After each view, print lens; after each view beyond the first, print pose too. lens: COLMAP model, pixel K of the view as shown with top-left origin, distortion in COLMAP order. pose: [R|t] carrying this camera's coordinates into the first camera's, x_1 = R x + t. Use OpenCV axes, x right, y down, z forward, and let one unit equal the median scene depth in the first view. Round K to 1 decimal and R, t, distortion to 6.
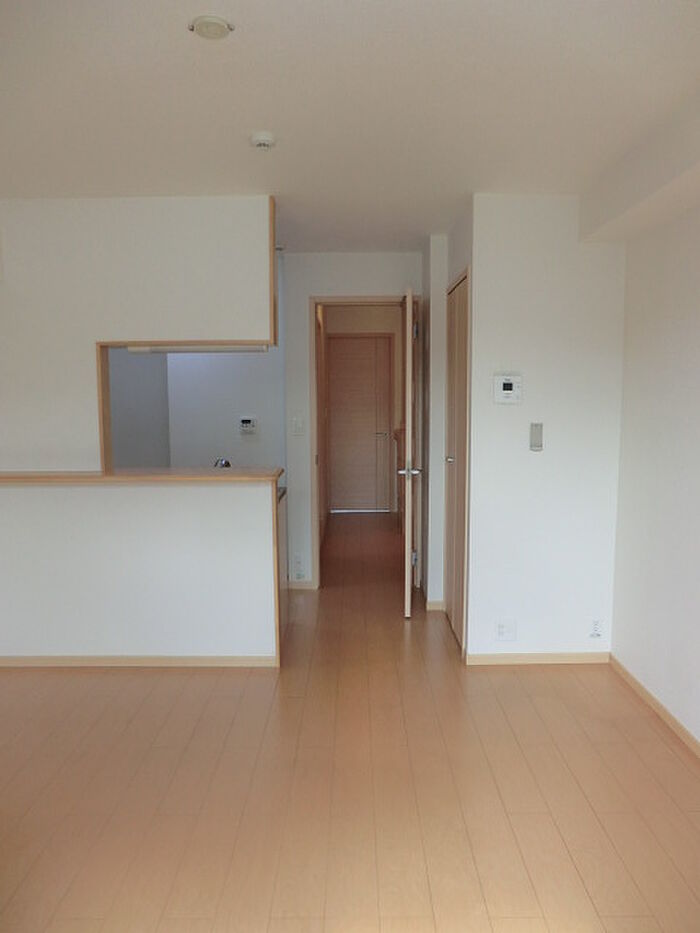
lens RADIAL K [[688.1, 0, 354.1], [0, 688.1, 471.1], [0, 0, 1]] dist [-0.114661, 0.114629]
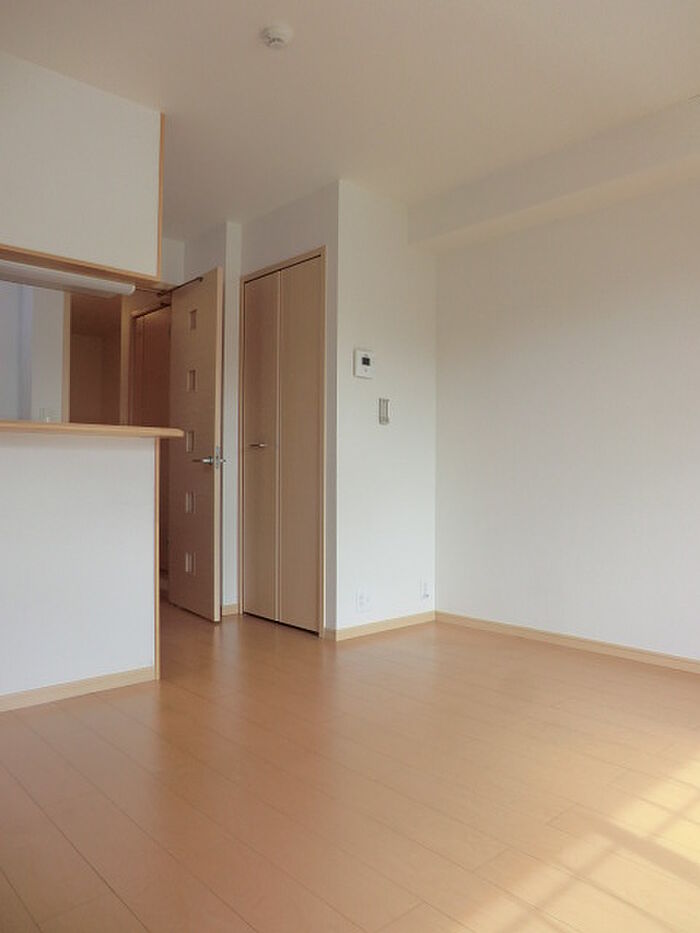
lens RADIAL K [[690.2, 0, 355.4], [0, 690.2, 466.6], [0, 0, 1]] dist [-0.090063, 0.091844]
pose [[0.738734, 0.012260, 0.673885, -0.483396], [0.069455, 0.993127, -0.094207, 0.131940], [-0.670408, 0.116399, 0.732805, 0.233641]]
